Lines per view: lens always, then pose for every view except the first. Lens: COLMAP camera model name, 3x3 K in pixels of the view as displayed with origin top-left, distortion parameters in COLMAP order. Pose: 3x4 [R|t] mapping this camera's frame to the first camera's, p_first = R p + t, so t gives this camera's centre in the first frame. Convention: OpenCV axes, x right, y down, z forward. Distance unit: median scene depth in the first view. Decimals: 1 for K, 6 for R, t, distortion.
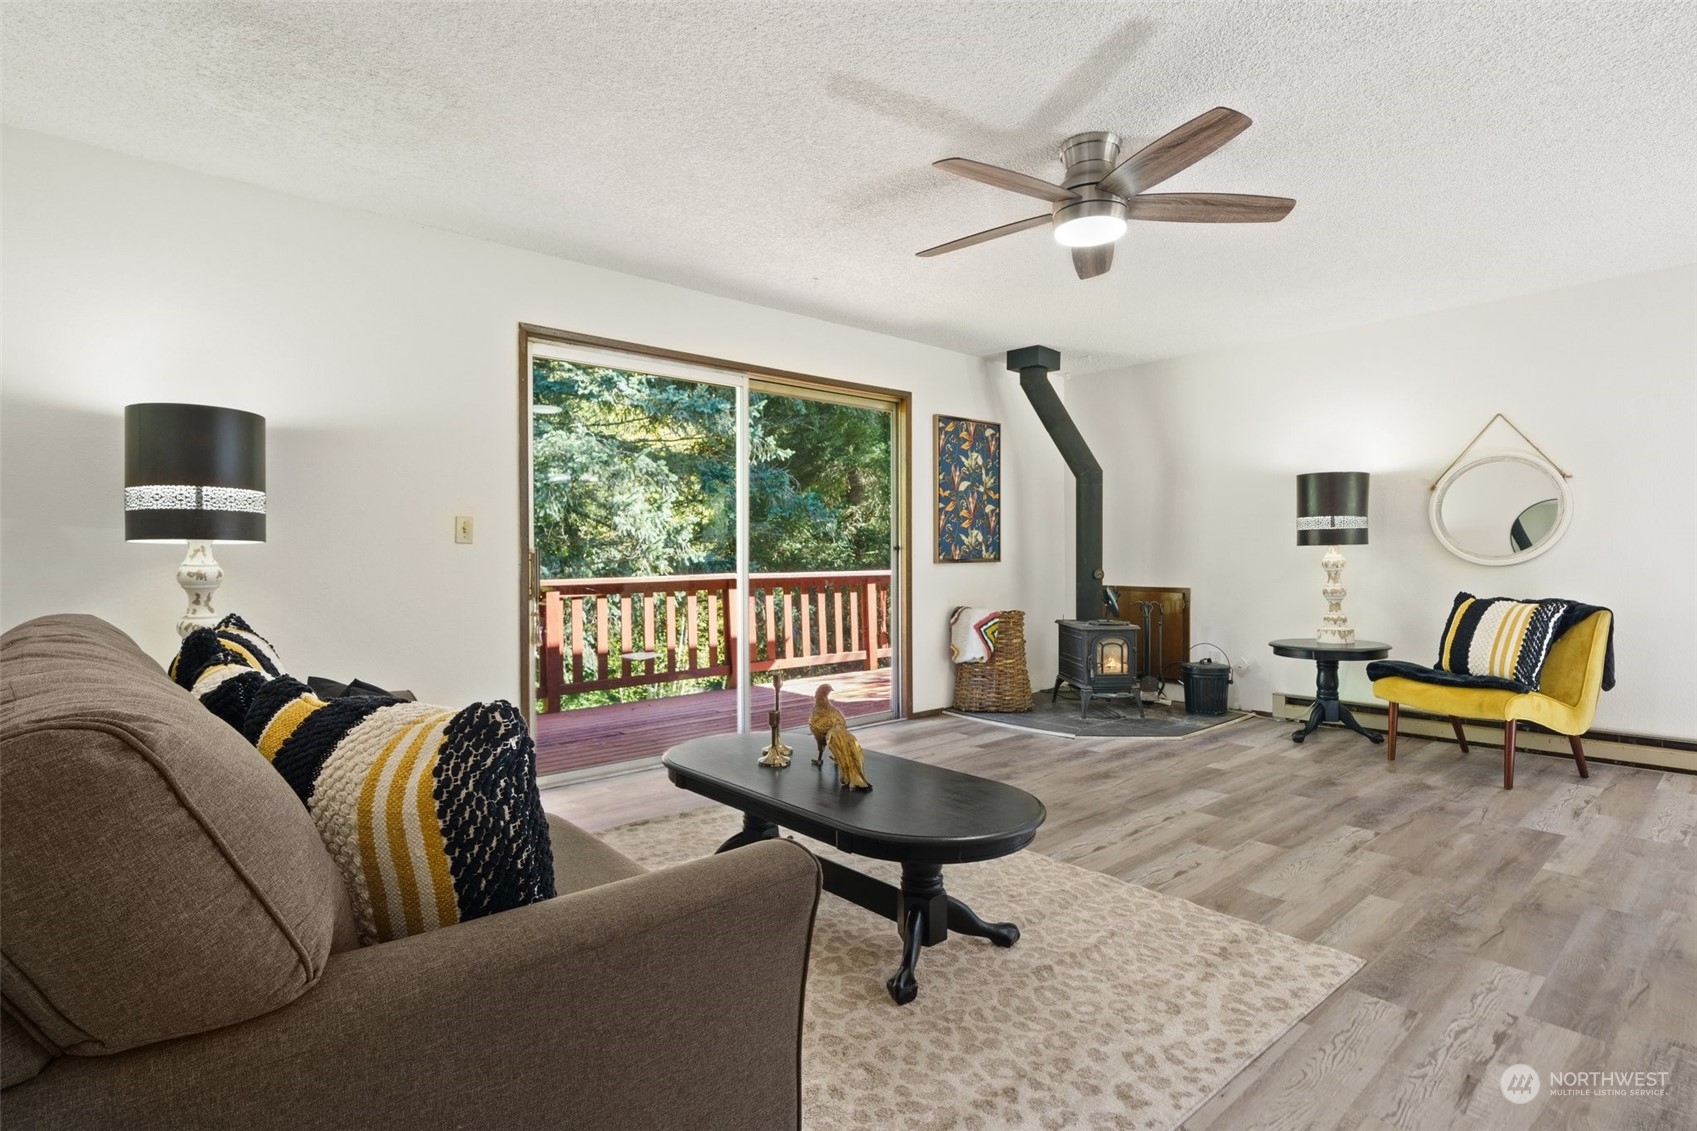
lens RADIAL K [[831.2, 0, 848.5], [0, 831.2, 565.5], [0, 0, 1]] dist [0.018785, 0.000323]
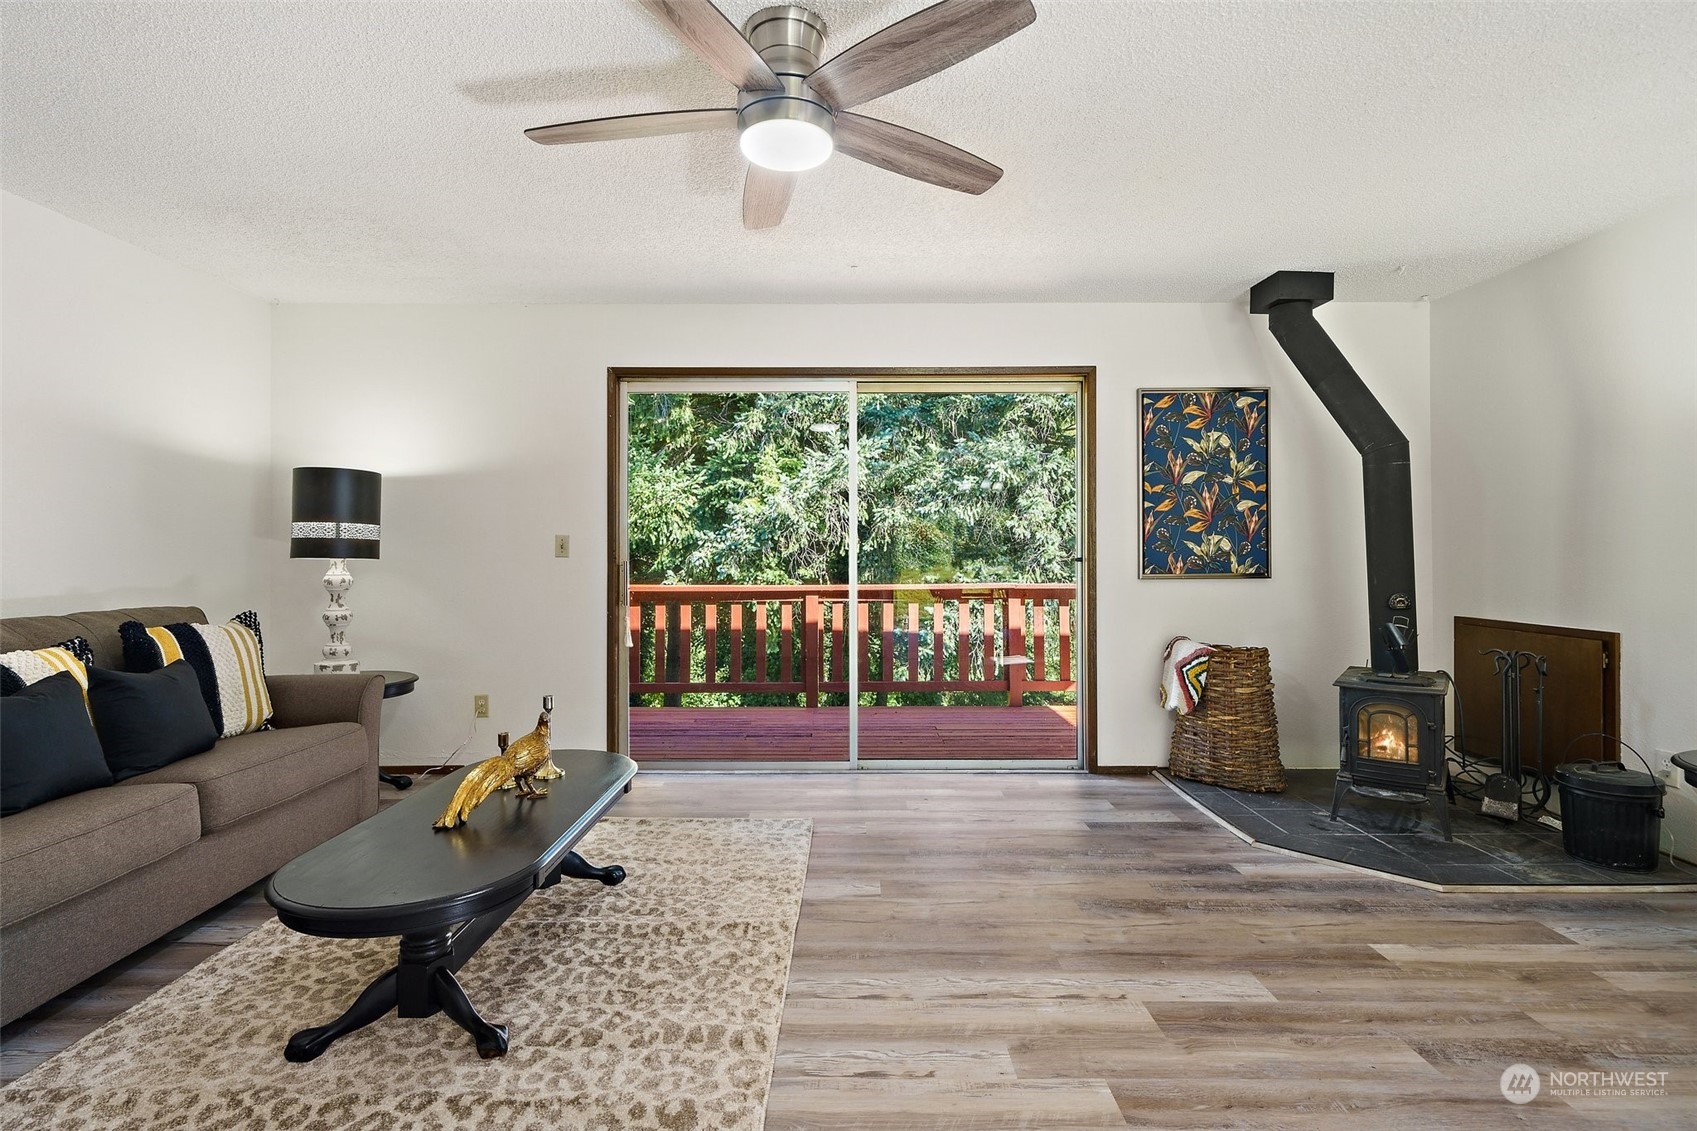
lens RADIAL K [[800.5, 0, 847.8], [0, 800.5, 555.0], [0, 0, 1]] dist [0.003352, 0.000829]
pose [[0.748551, 0.005869, -0.663052, 0.403595], [-0.011084, 0.999932, -0.003662, -0.019680], [0.662985, 0.010091, 0.748565, 0.257469]]
